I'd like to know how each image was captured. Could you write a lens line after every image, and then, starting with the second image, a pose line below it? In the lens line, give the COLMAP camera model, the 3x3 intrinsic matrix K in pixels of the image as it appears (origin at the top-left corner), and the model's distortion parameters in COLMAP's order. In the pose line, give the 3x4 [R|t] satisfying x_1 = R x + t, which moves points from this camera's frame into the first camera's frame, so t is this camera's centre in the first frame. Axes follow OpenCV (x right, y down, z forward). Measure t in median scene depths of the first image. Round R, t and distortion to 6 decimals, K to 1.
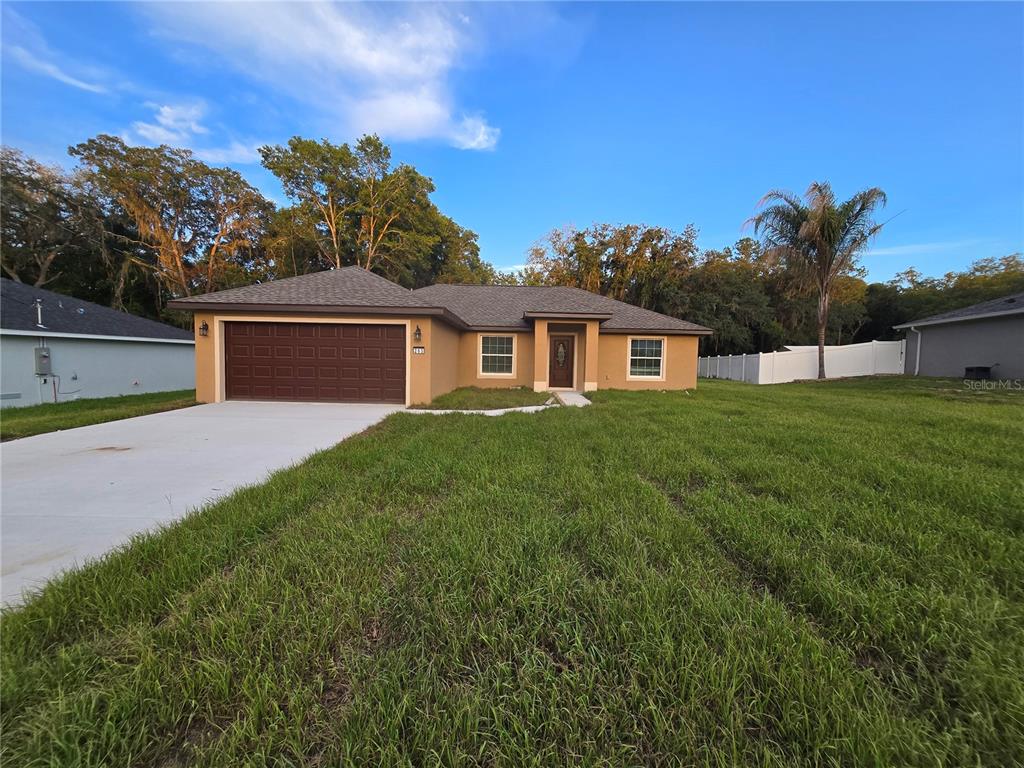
lens RADIAL K [[420.6, 0, 513.6], [0, 420.6, 379.5], [0, 0, 1]] dist [-0.005343, 0.000250]
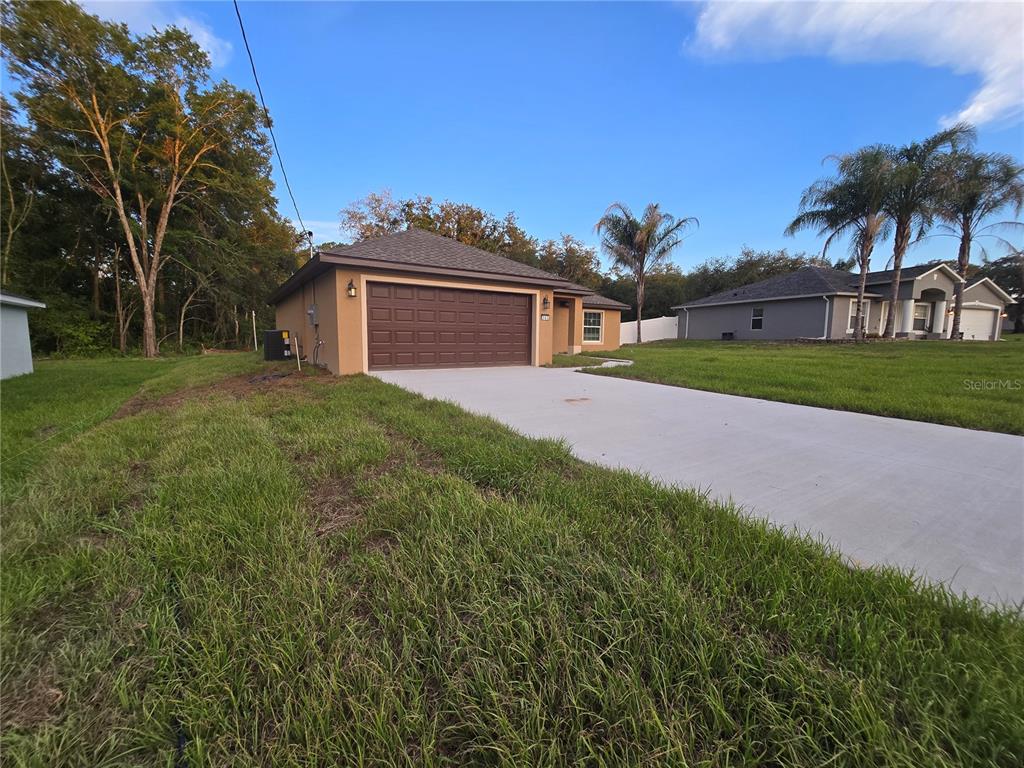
lens RADIAL K [[420.6, 0, 511.9], [0, 420.6, 380.8], [0, 0, 1]] dist [-0.005343, 0.000250]
pose [[0.830160, -0.068578, 0.553291, -0.436098], [0.032244, 0.996651, 0.075151, 0.006469], [-0.556591, -0.044547, 0.829591, 0.041221]]
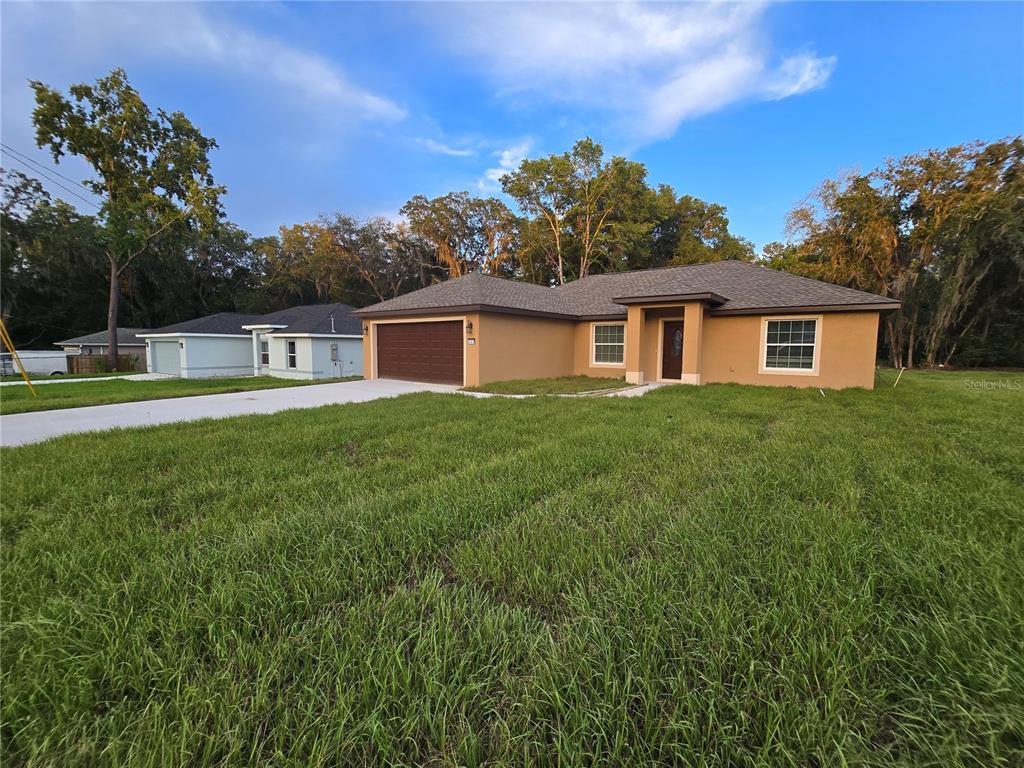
lens RADIAL K [[420.6, 0, 513.9], [0, 420.6, 380.9], [0, 0, 1]] dist [-0.005343, 0.000250]
pose [[0.790717, 0.037636, -0.611024, 0.274816], [-0.021311, 0.999196, 0.033967, -0.000515], [0.611811, -0.013837, 0.790883, 0.061968]]
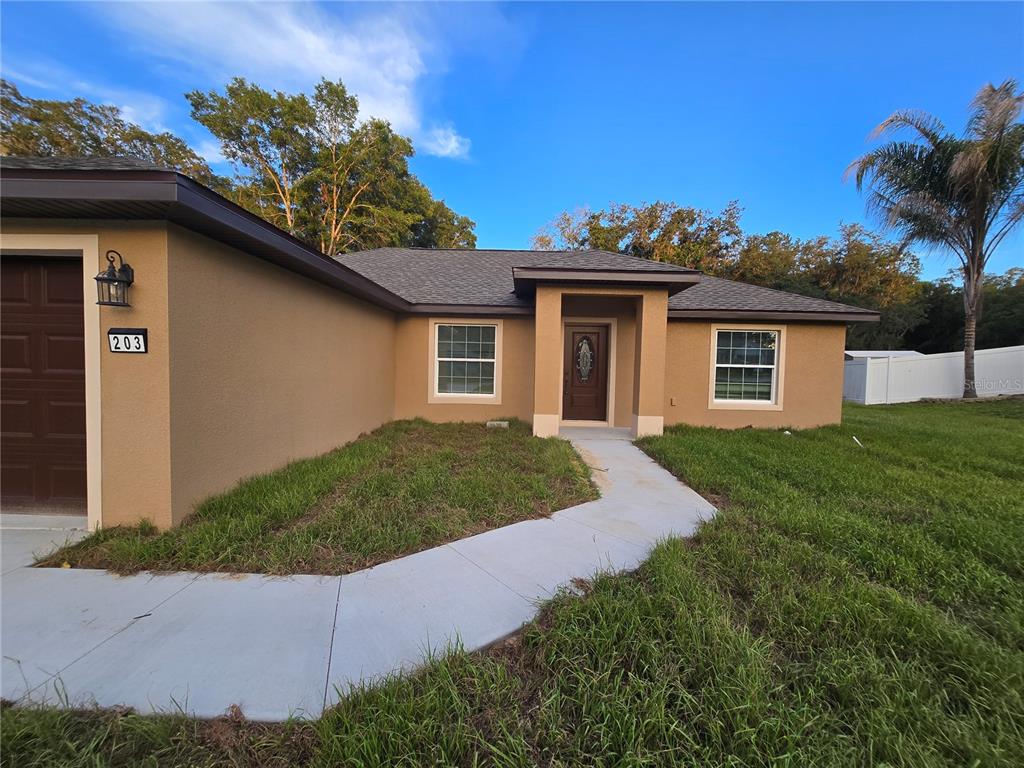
lens RADIAL K [[420.6, 0, 513.7], [0, 420.6, 378.6], [0, 0, 1]] dist [-0.005343, 0.000250]
pose [[0.999901, 0.004099, -0.013438, 0.020617], [-0.004303, 0.999875, -0.015187, -0.018470], [0.013374, 0.015244, 0.999794, 0.329027]]
